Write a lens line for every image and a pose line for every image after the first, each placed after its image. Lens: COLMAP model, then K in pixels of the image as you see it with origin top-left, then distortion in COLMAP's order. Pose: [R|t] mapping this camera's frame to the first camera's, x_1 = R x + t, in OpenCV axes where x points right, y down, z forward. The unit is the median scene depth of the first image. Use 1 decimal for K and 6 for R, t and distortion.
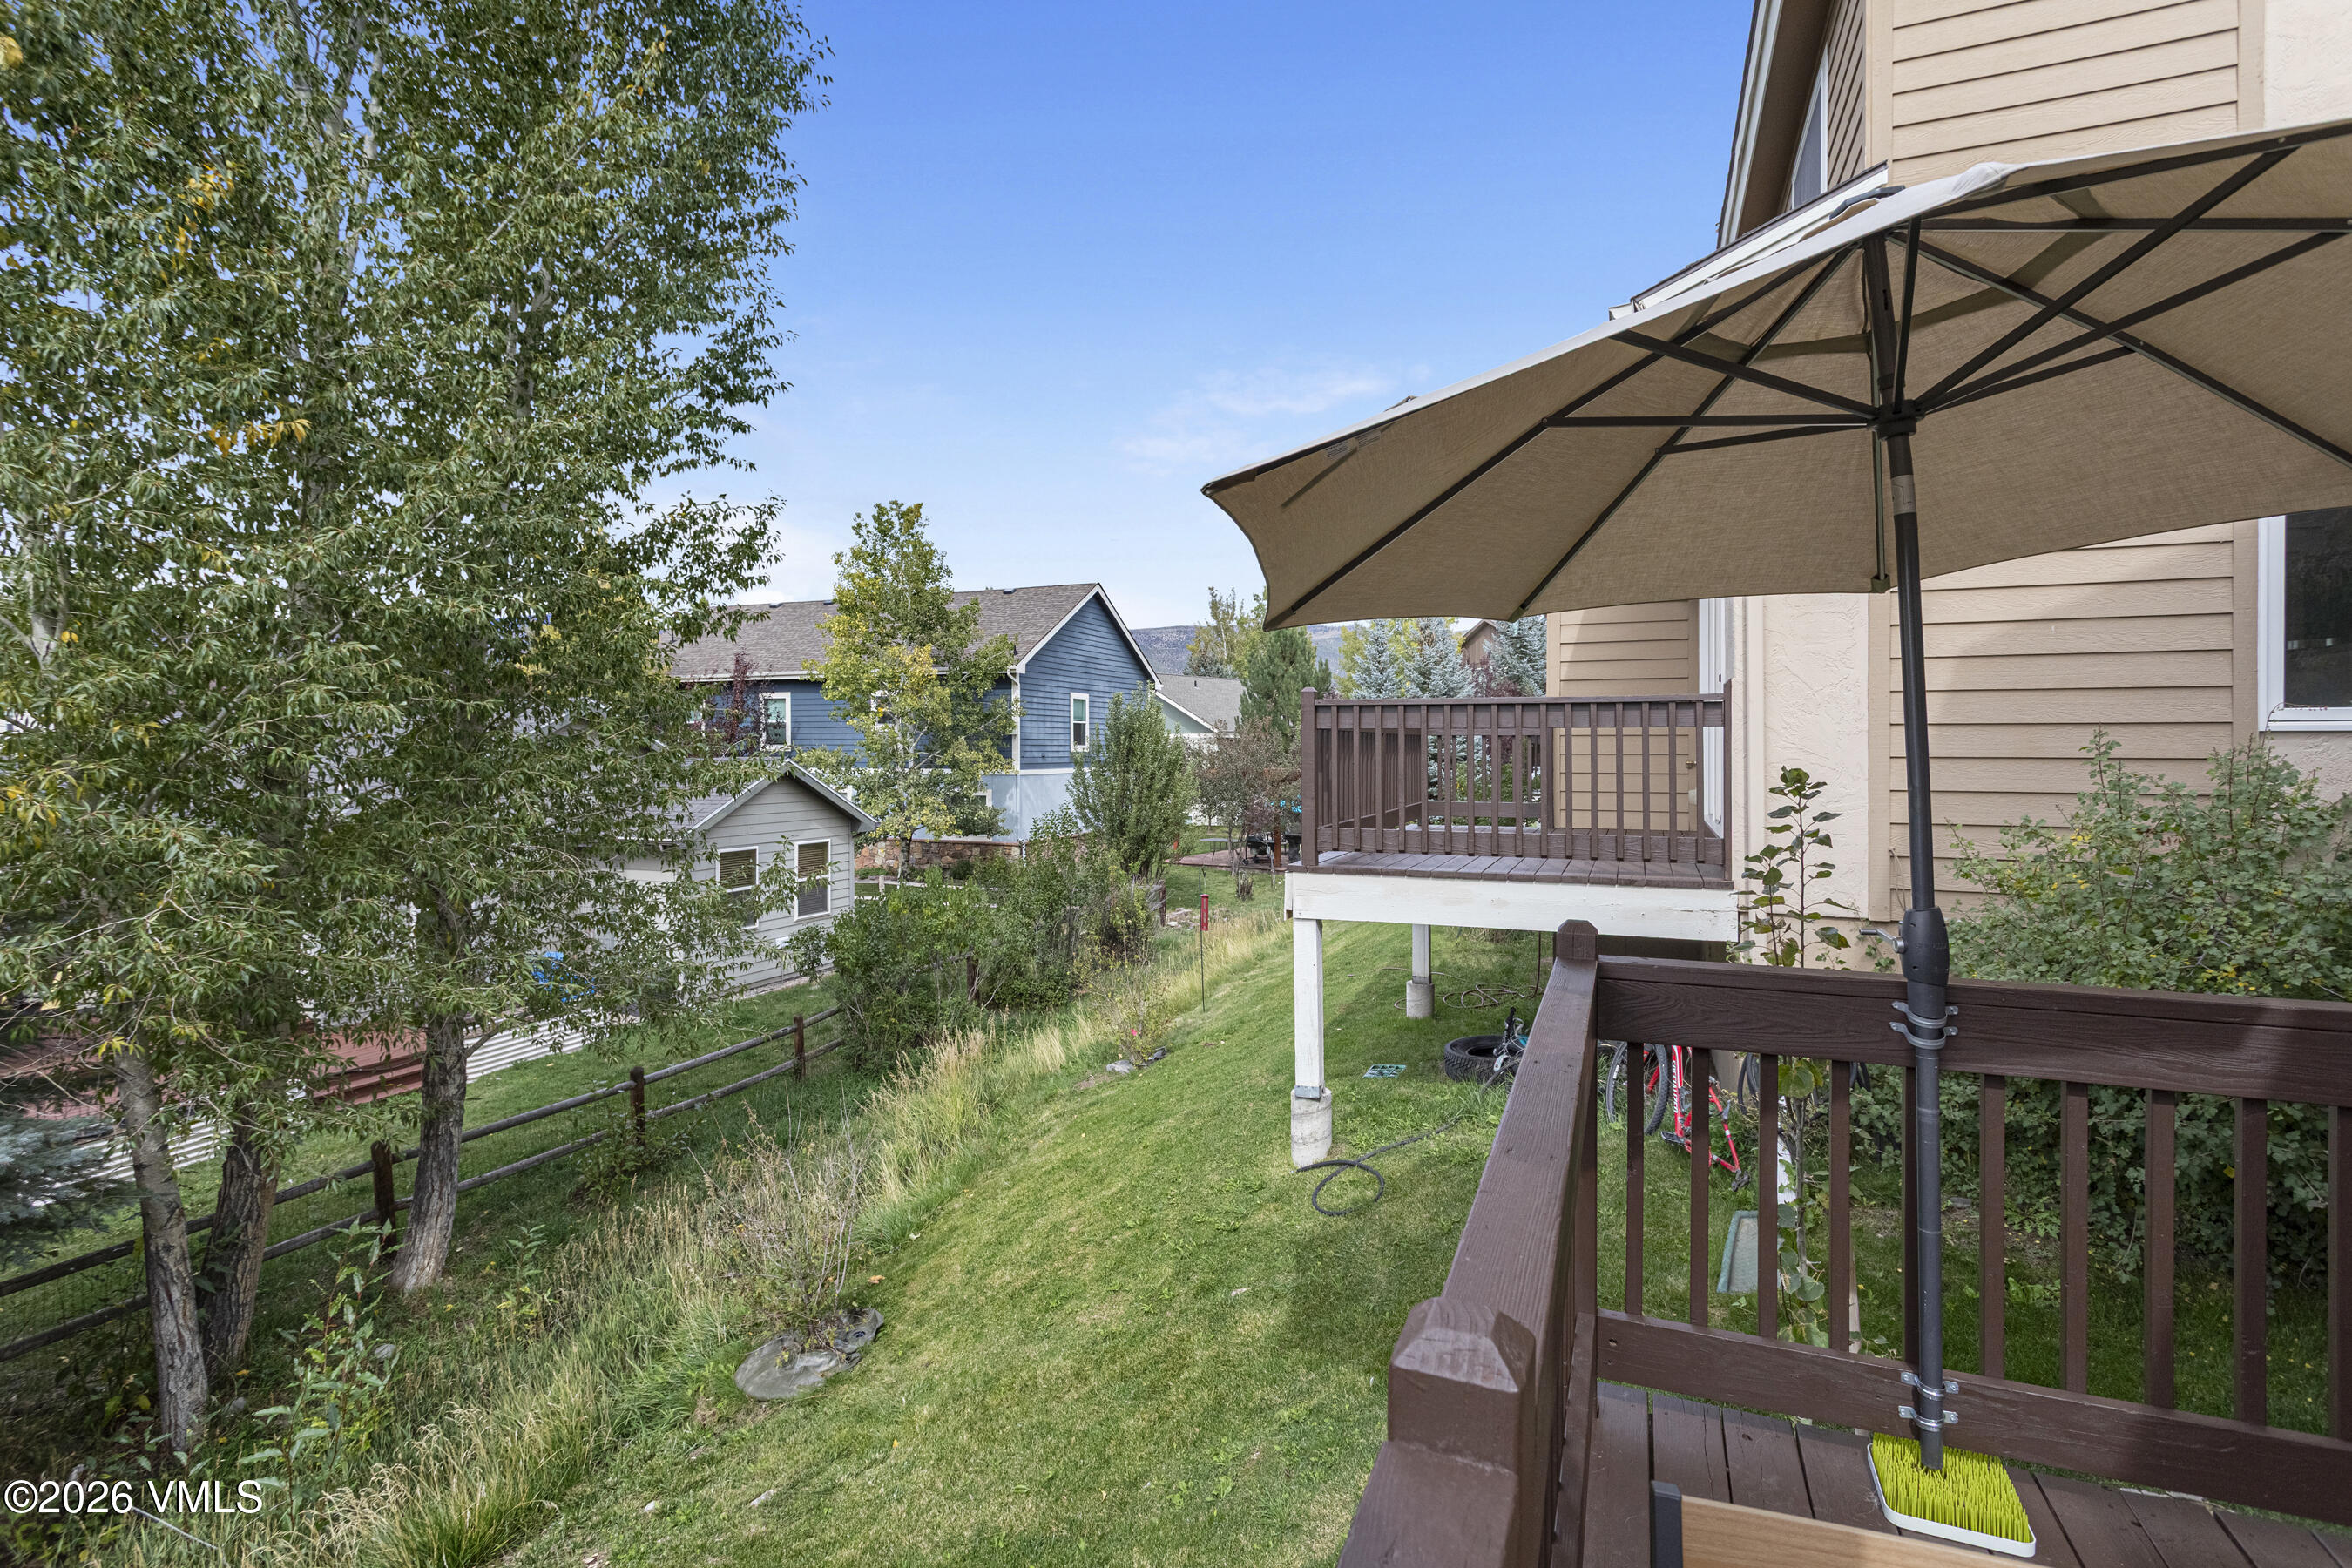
lens RADIAL K [[1109.7, 0, 1183.2], [0, 1109.7, 766.2], [0, 0, 1]] dist [0.004439, 0.001488]
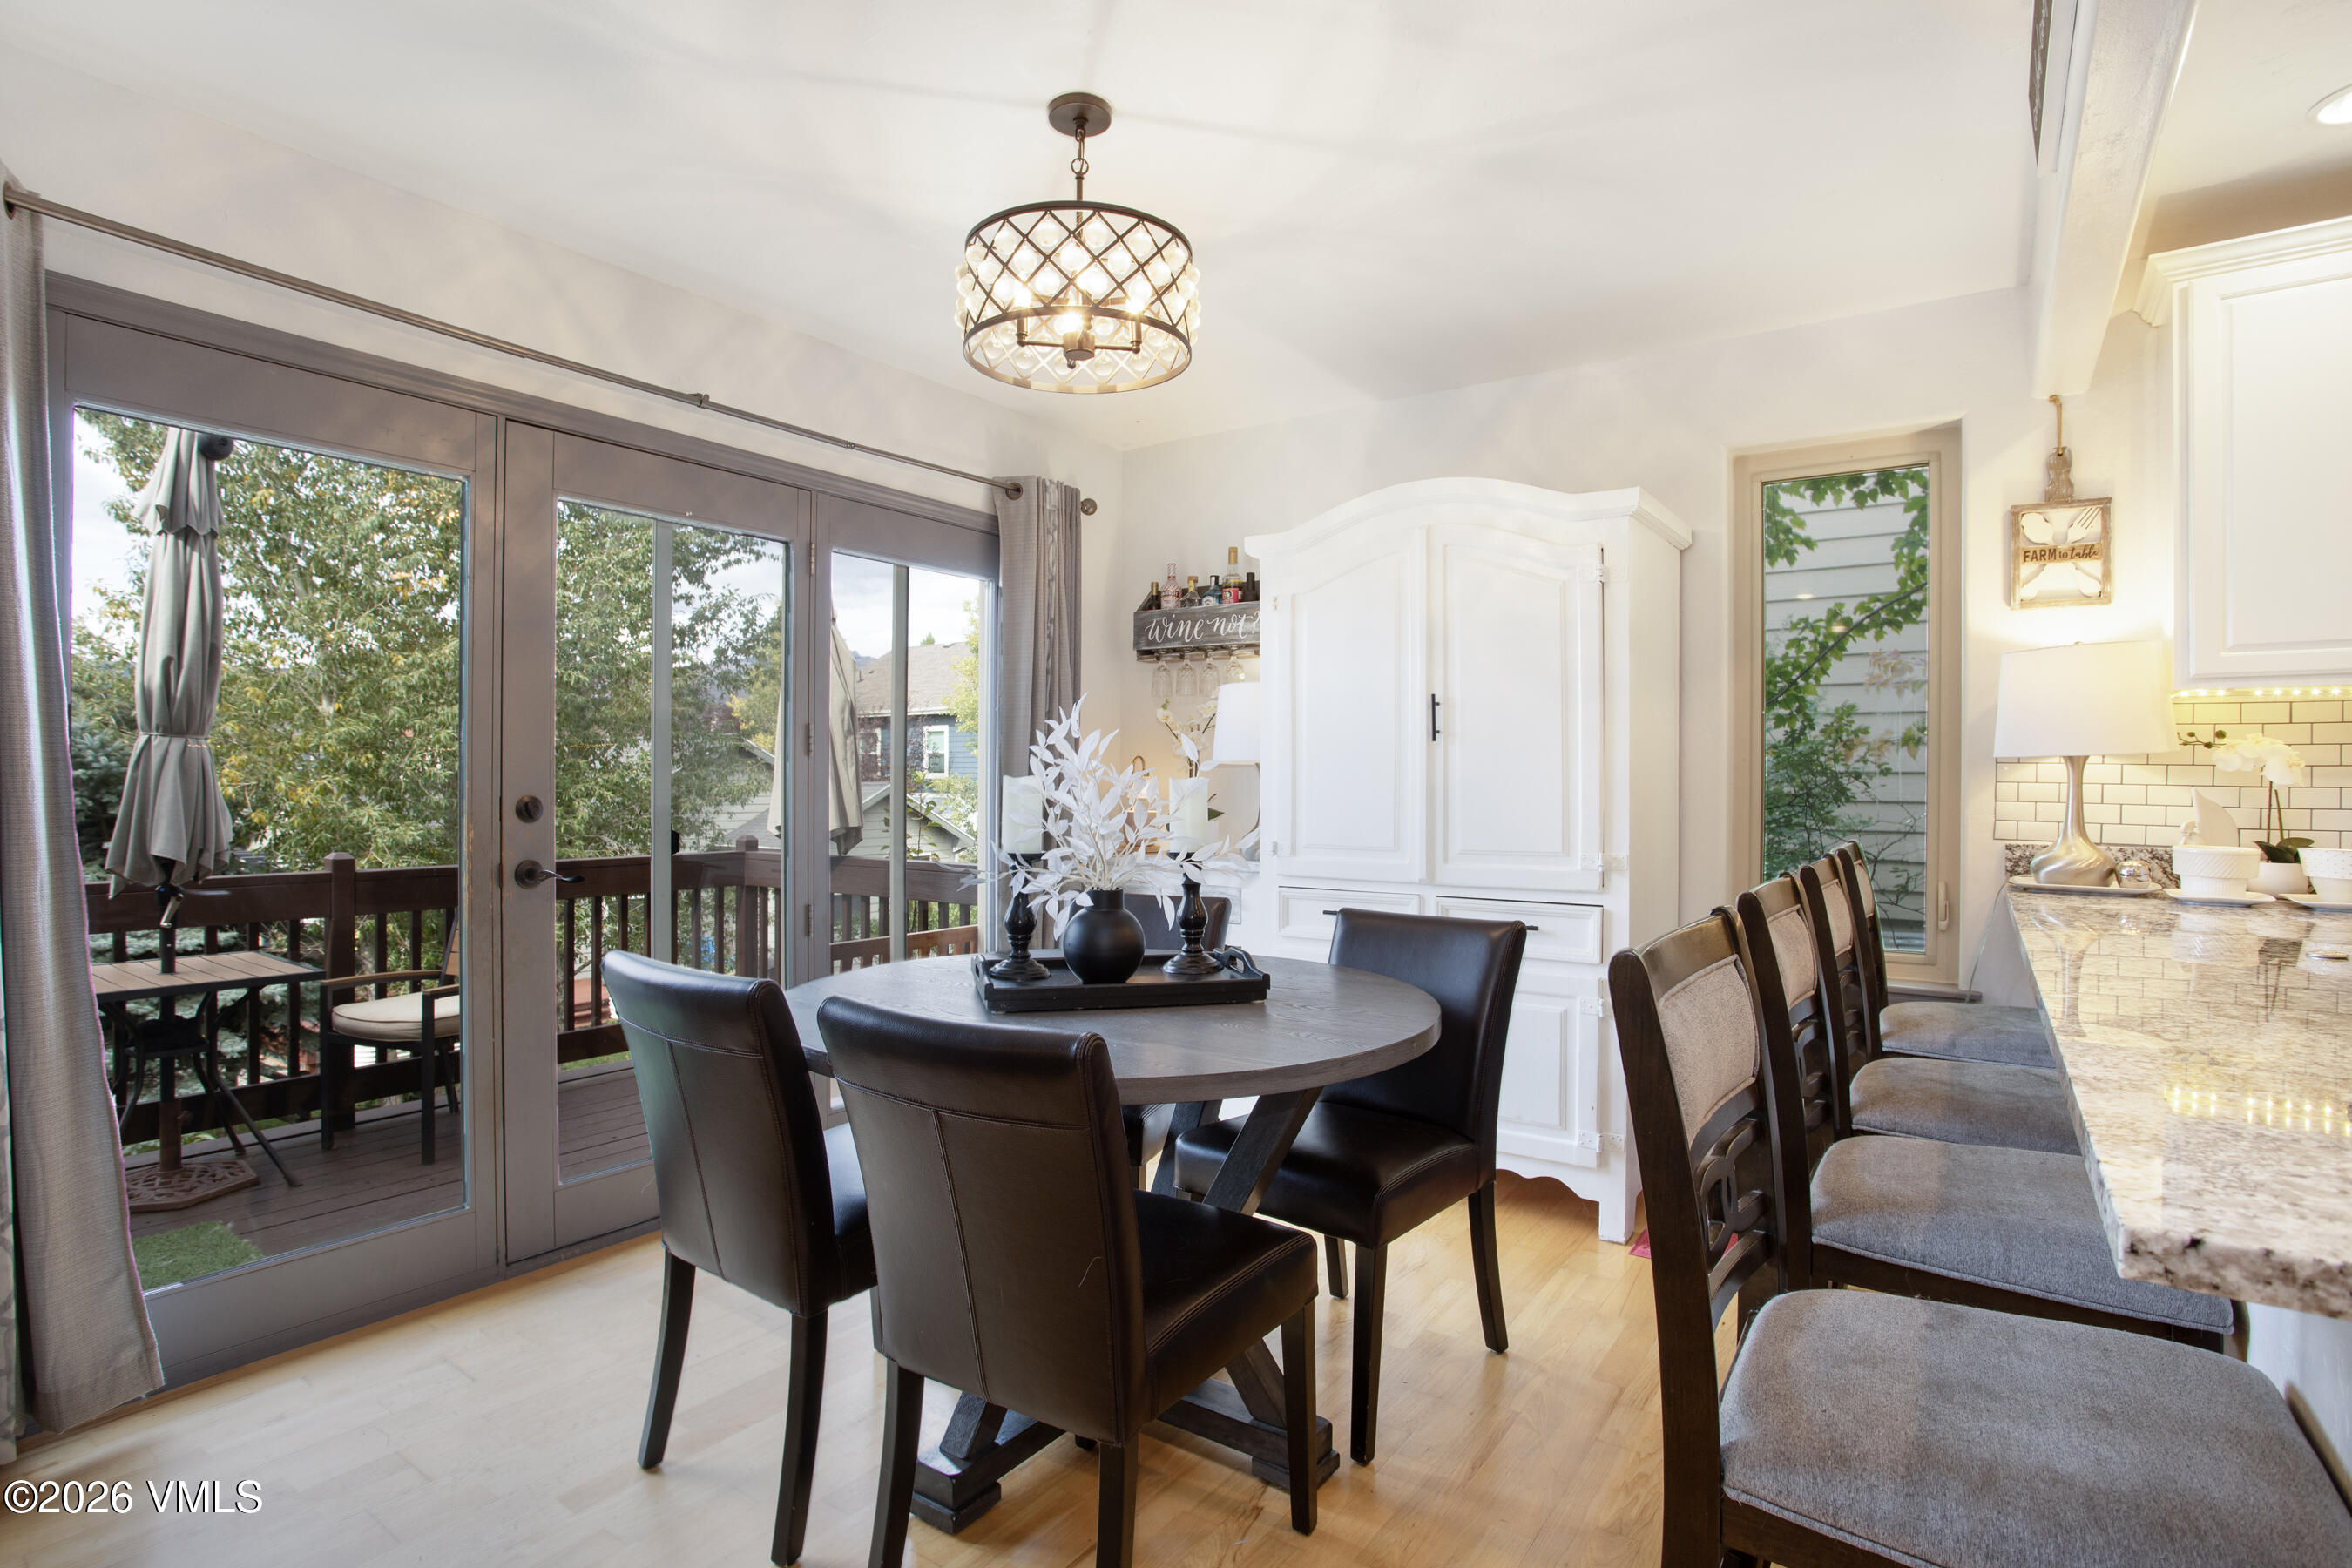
lens RADIAL K [[1167.3, 0, 1164.6], [0, 1167.3, 794.8], [0, 0, 1]] dist [-0.058330, 0.017577]
pose [[0.974663, 0.003702, -0.223647, 0.158006], [-0.004261, 0.999989, -0.002018, 0.005162], [0.223637, 0.002920, 0.974668, -0.106476]]
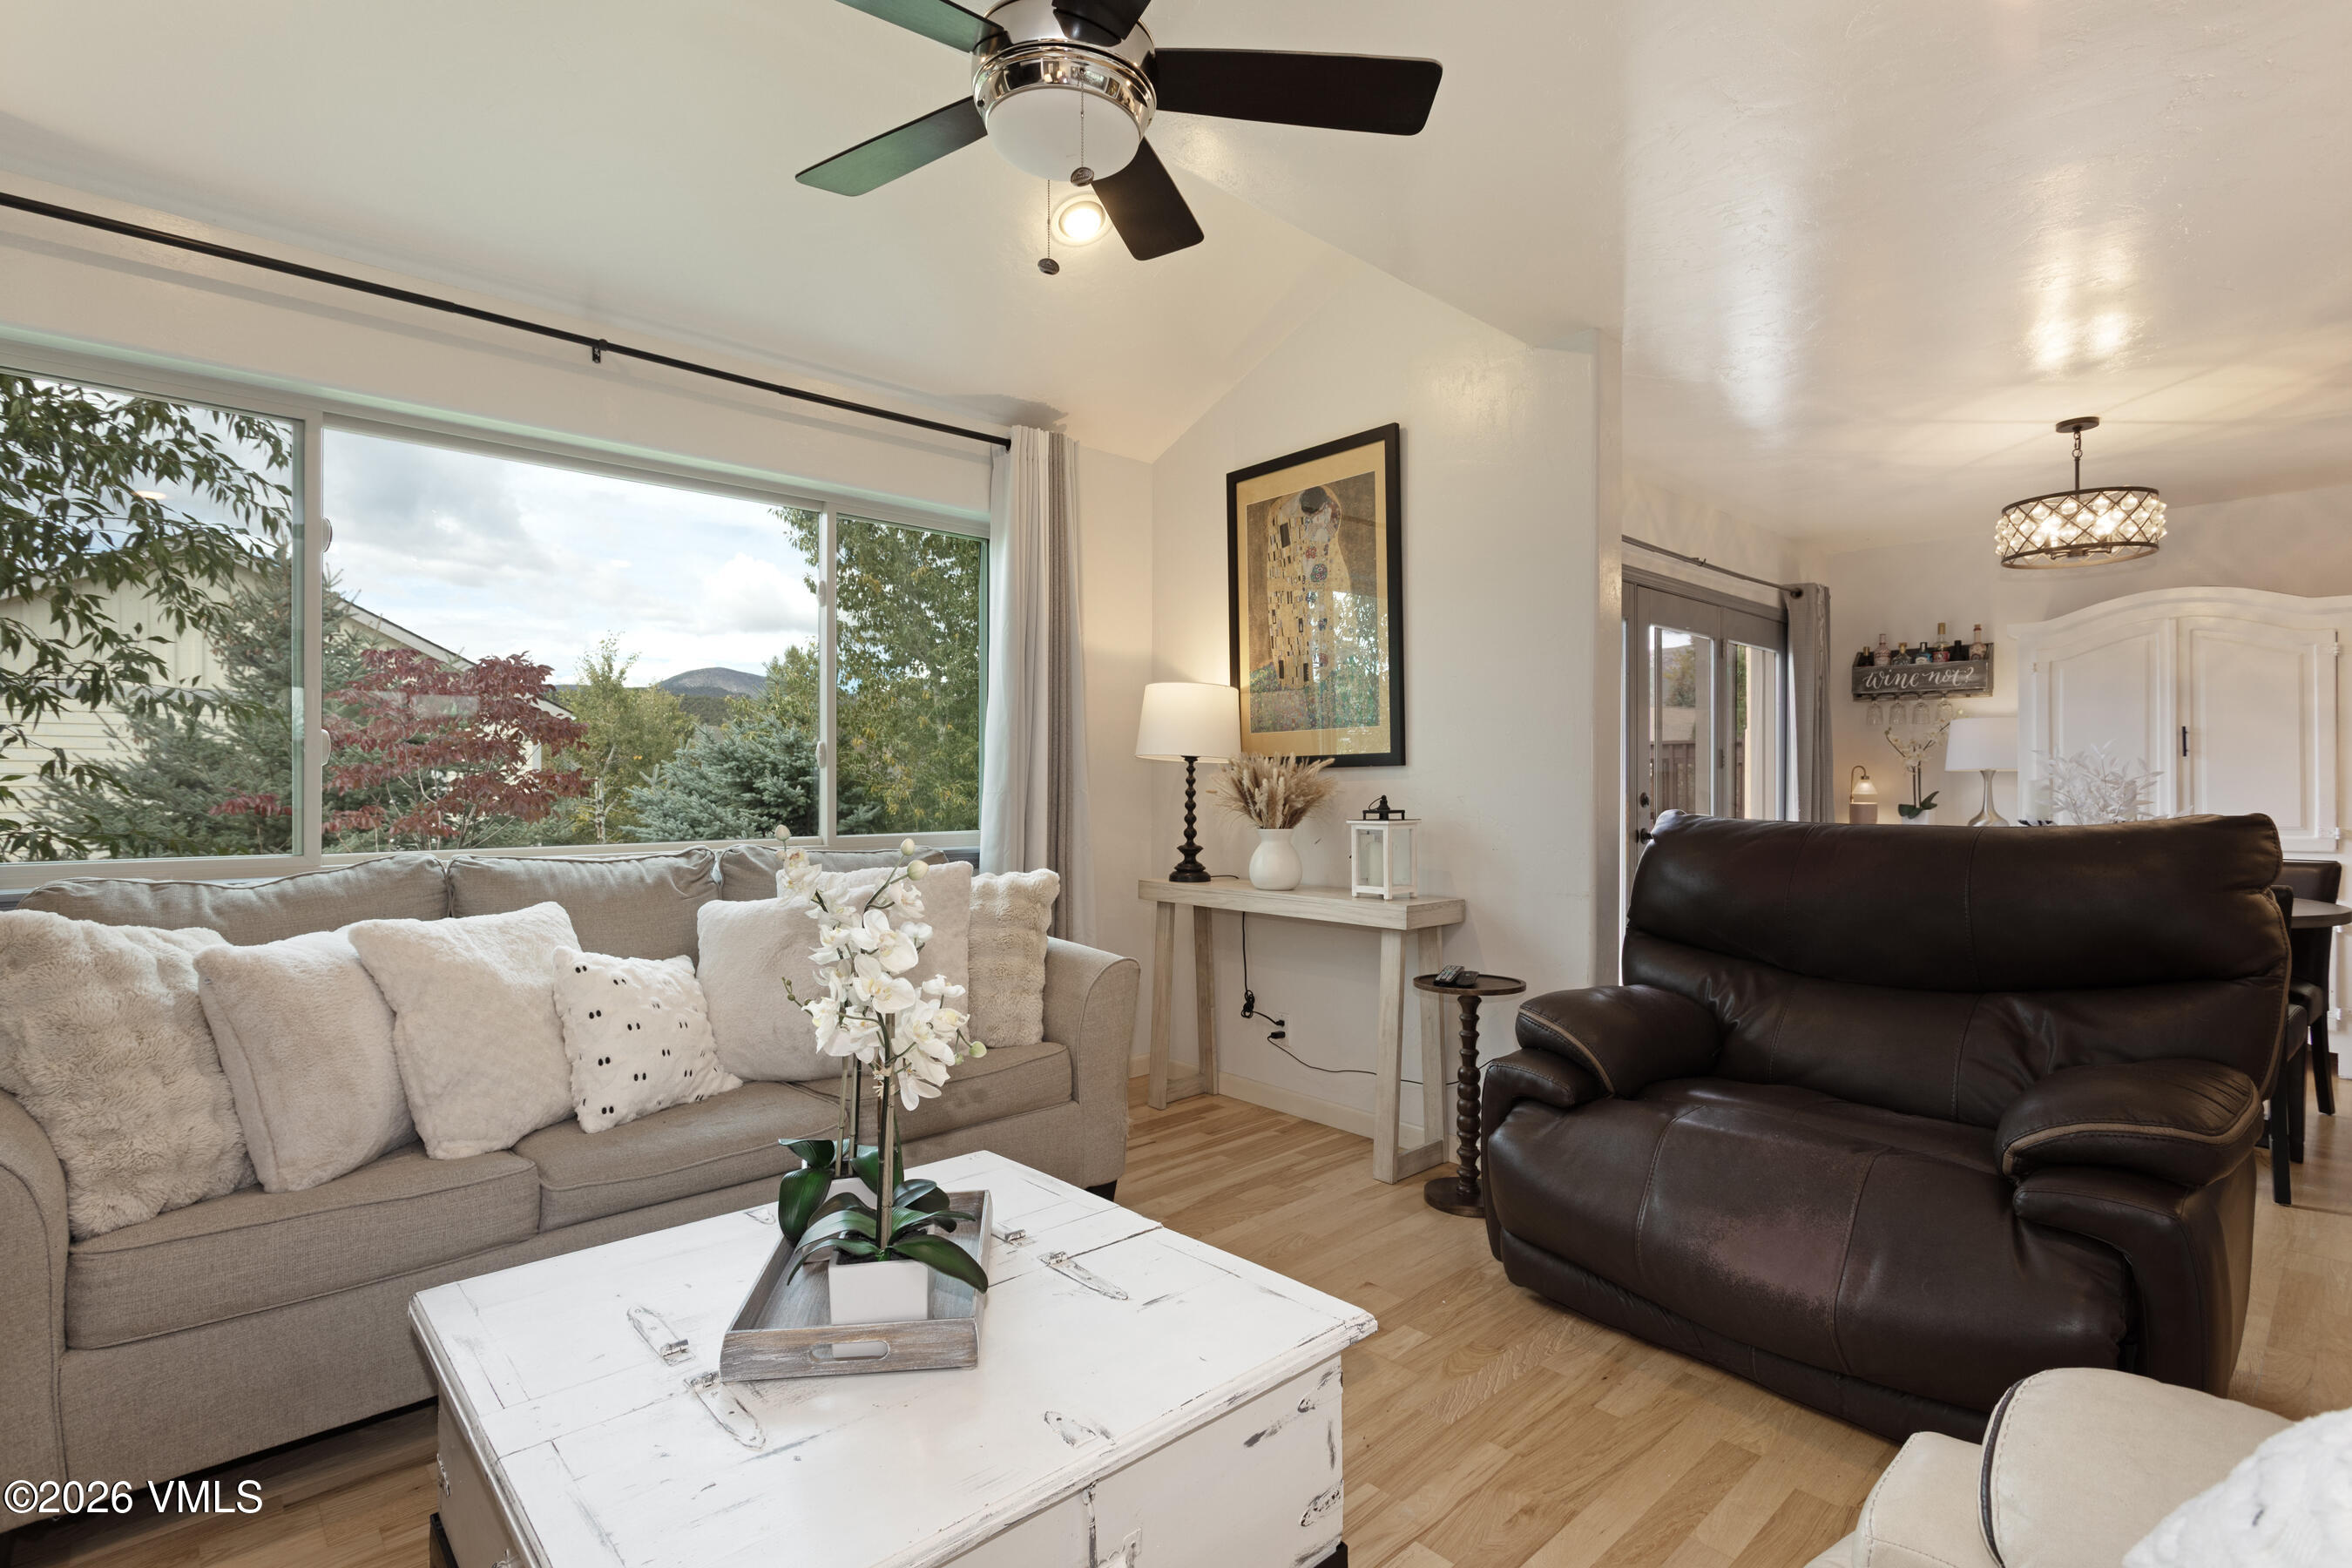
lens RADIAL K [[1109.7, 0, 1183.2], [0, 1109.7, 766.2], [0, 0, 1]] dist [0.004439, 0.001488]
pose [[0.909442, -0.011018, -0.415685, 0.090822], [-0.002196, 0.999508, -0.031297, 0.006697], [0.415825, 0.029376, 0.908970, -0.205603]]
